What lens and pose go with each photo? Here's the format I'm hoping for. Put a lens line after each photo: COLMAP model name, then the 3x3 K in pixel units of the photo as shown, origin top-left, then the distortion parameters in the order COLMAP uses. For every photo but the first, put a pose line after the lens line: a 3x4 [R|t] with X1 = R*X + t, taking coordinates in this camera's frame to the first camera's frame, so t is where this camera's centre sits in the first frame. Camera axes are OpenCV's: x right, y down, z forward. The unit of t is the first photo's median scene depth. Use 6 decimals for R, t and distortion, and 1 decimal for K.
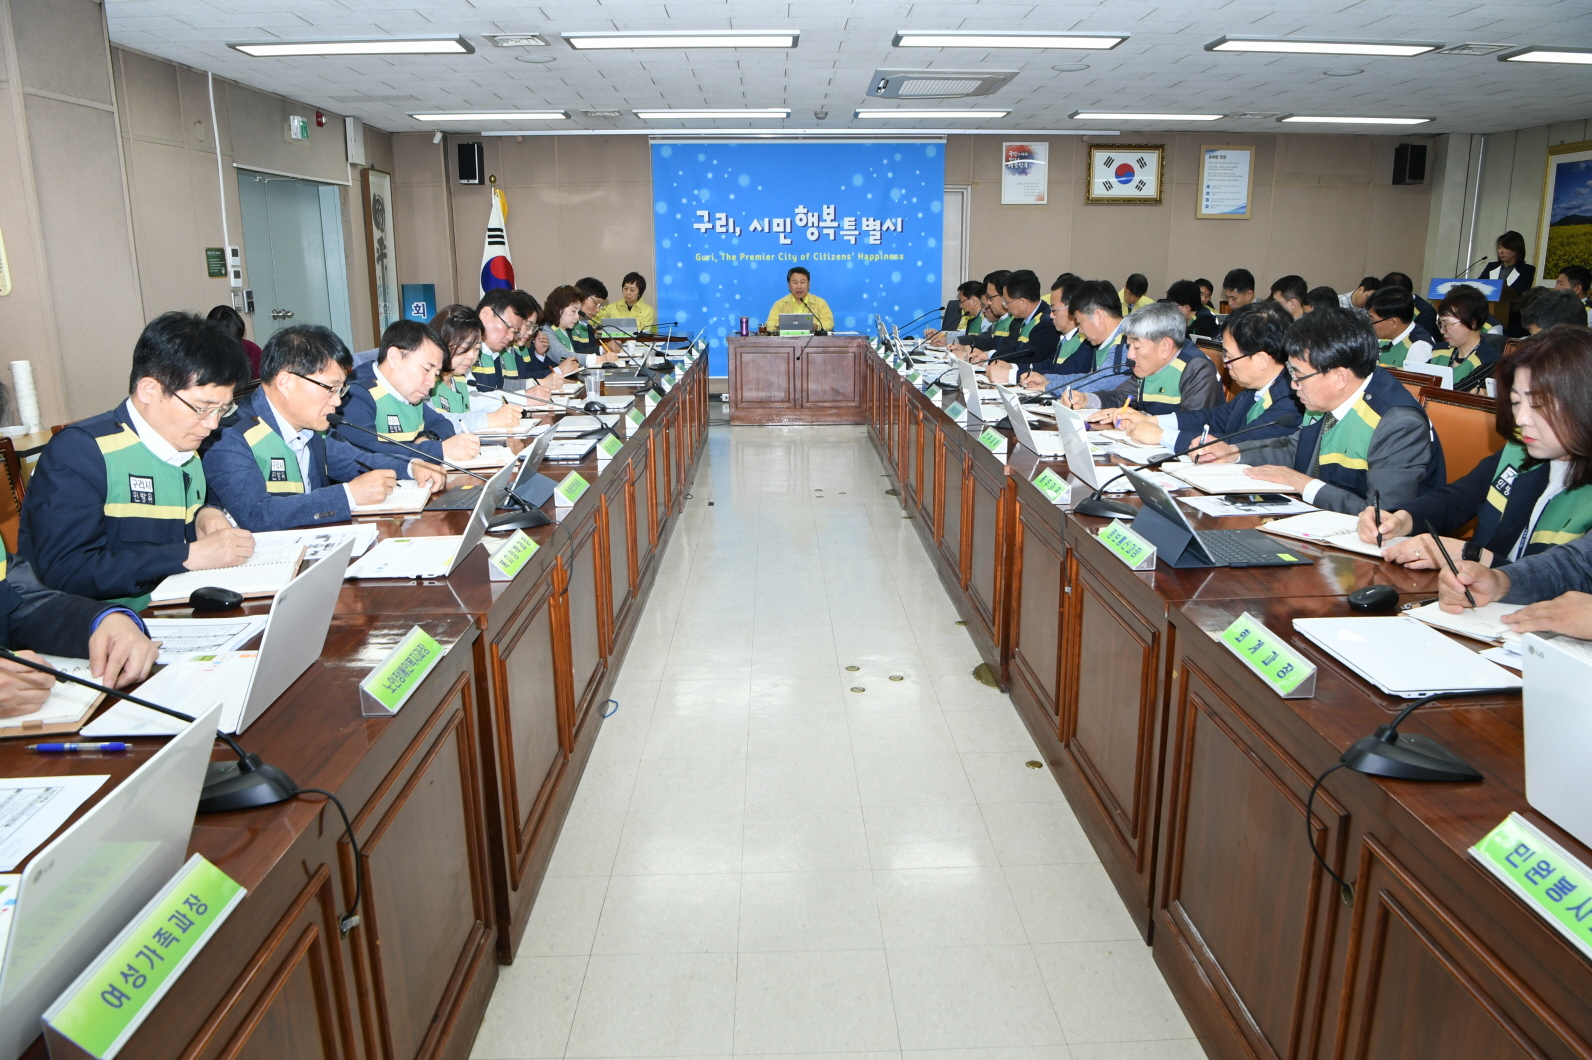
lens RADIAL K [[1085.2, 0, 810.2], [0, 1085.2, 541.1], [0, 0, 1]] dist [-0.075983, 0.016606]
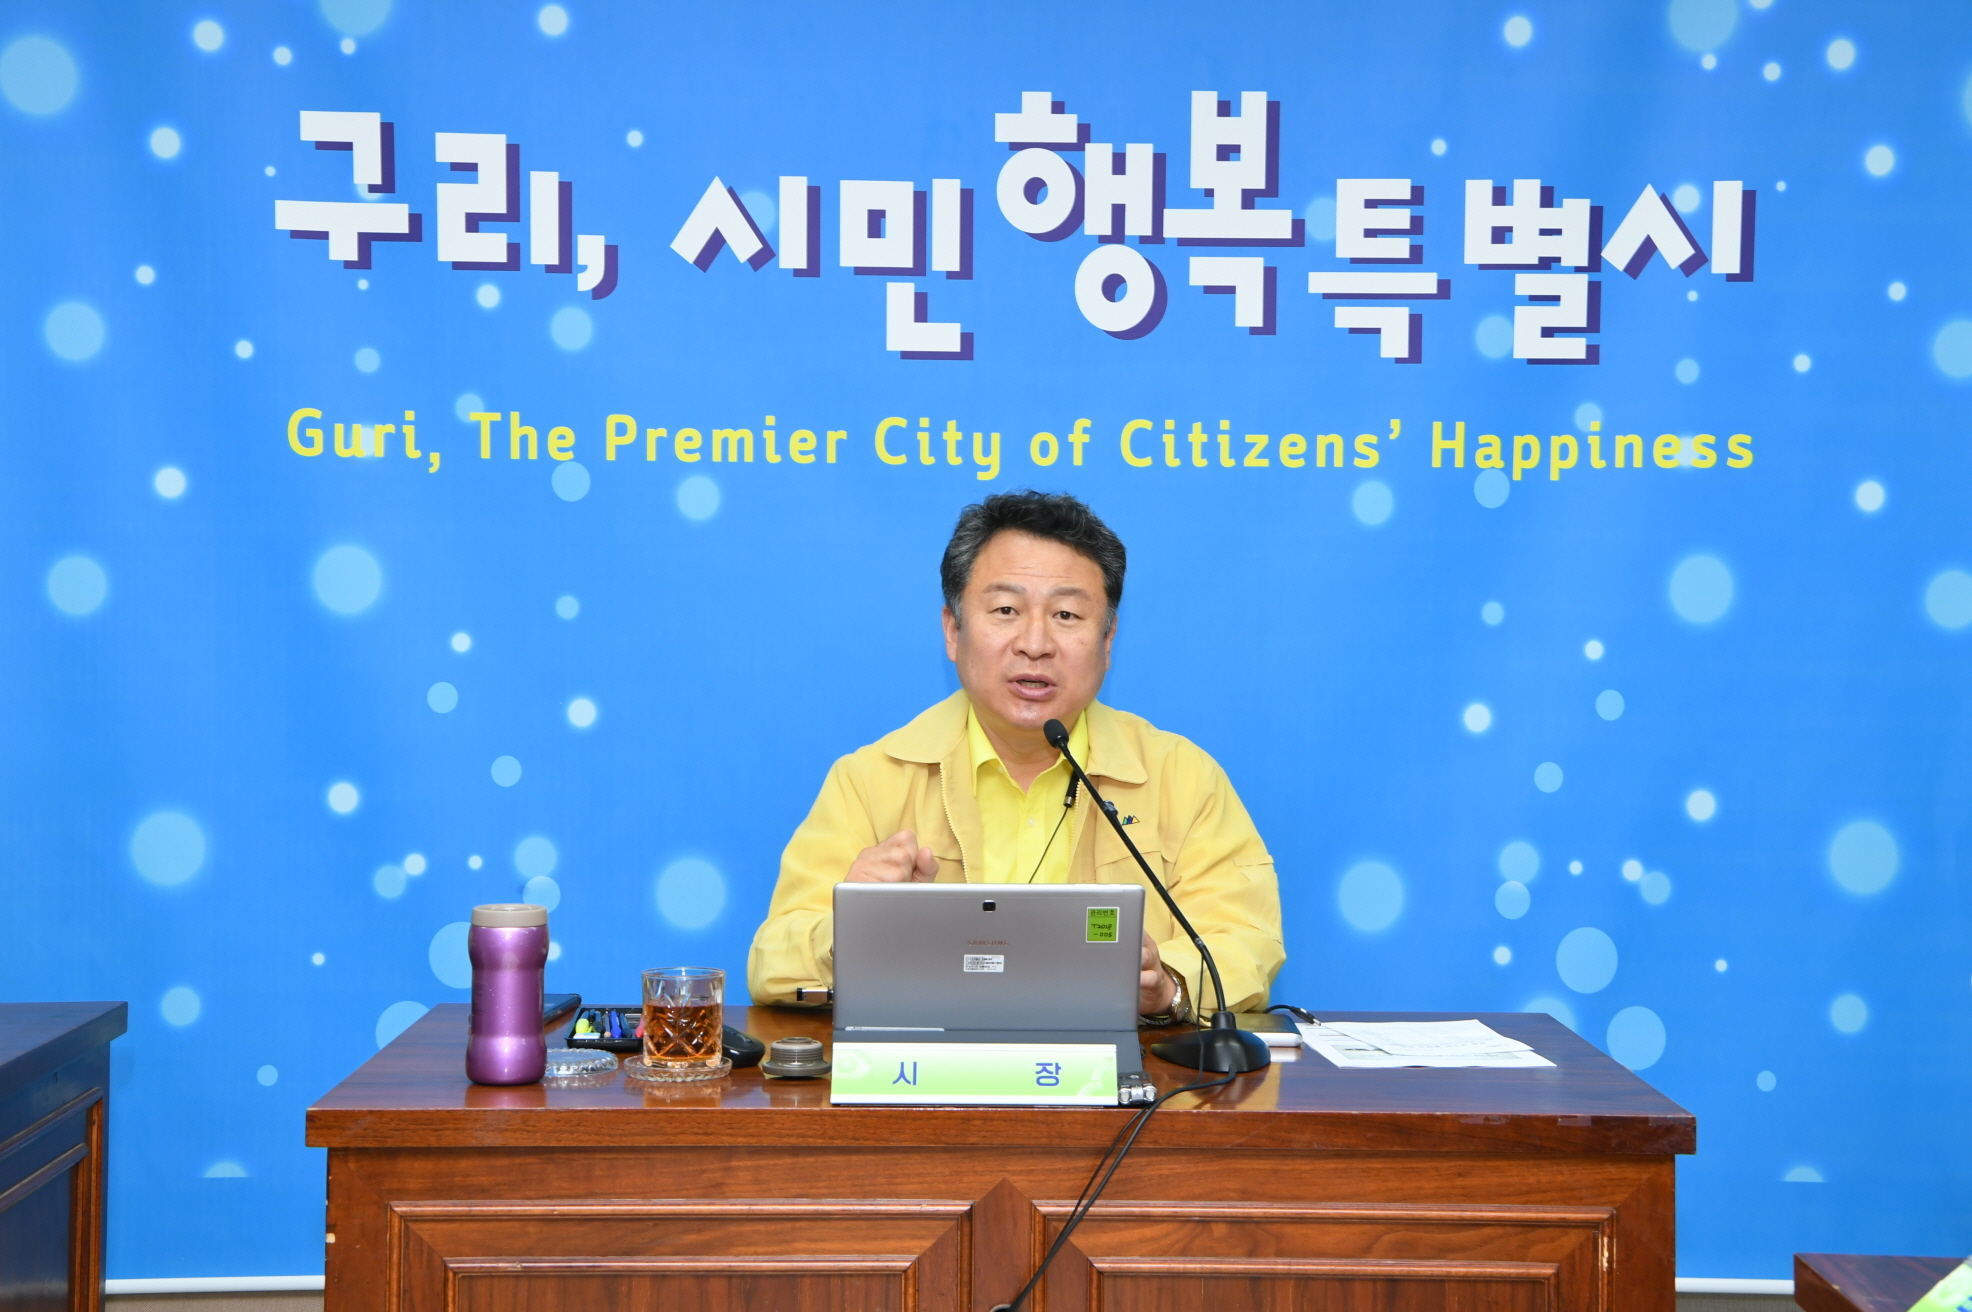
lens RADIAL K [[3050.7, 0, 992.2], [0, 3050.7, 697.7], [0, 0, 1]] dist [0.097500, 0.758466]
pose [[0.999832, 0.012837, -0.013053, -0.009619], [-0.015348, 0.976417, -0.215349, -0.172114], [0.009981, 0.215513, 0.976450, 0.735509]]
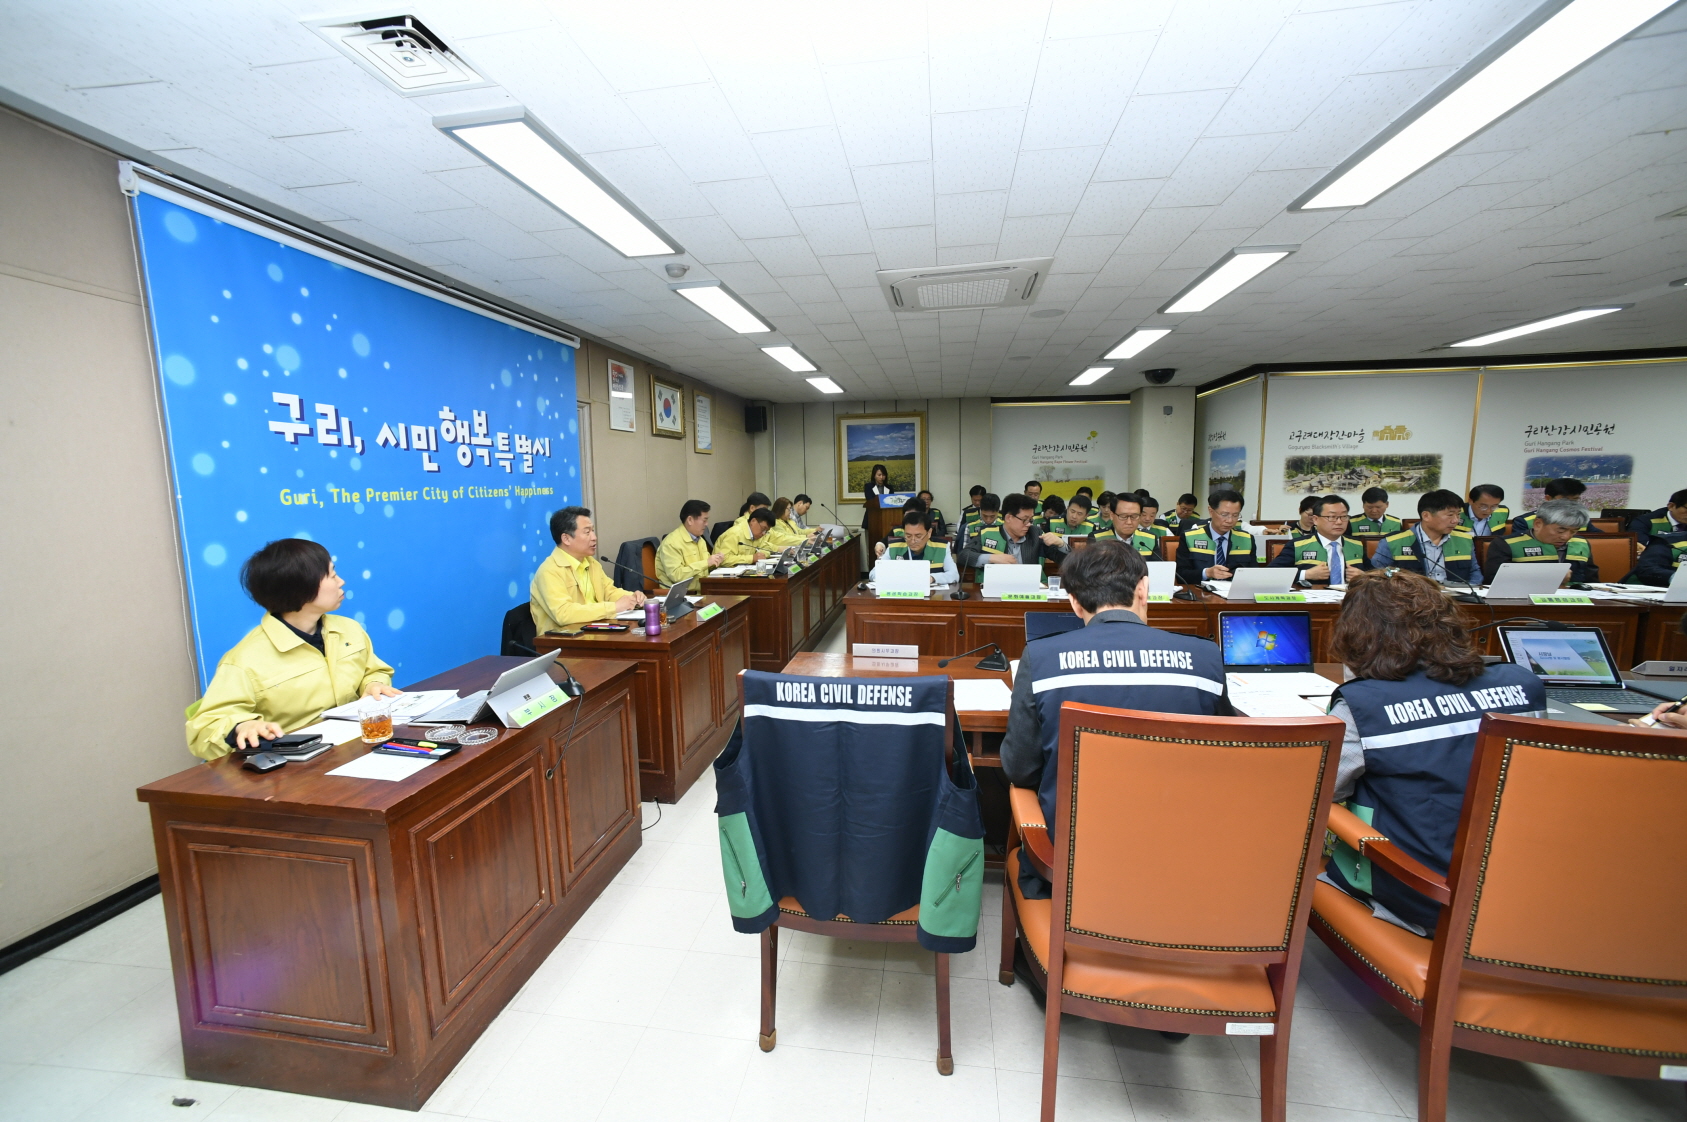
lens RADIAL K [[668.4, 0, 843.5], [0, 668.4, 561.0], [0, 0, 1]] dist [-0.069577, 0.033456]
pose [[0.188136, -0.114205, 0.975480, -0.382233], [0.261245, 0.963254, 0.062389, -0.234404], [-0.946761, 0.243102, 0.211058, 0.883109]]
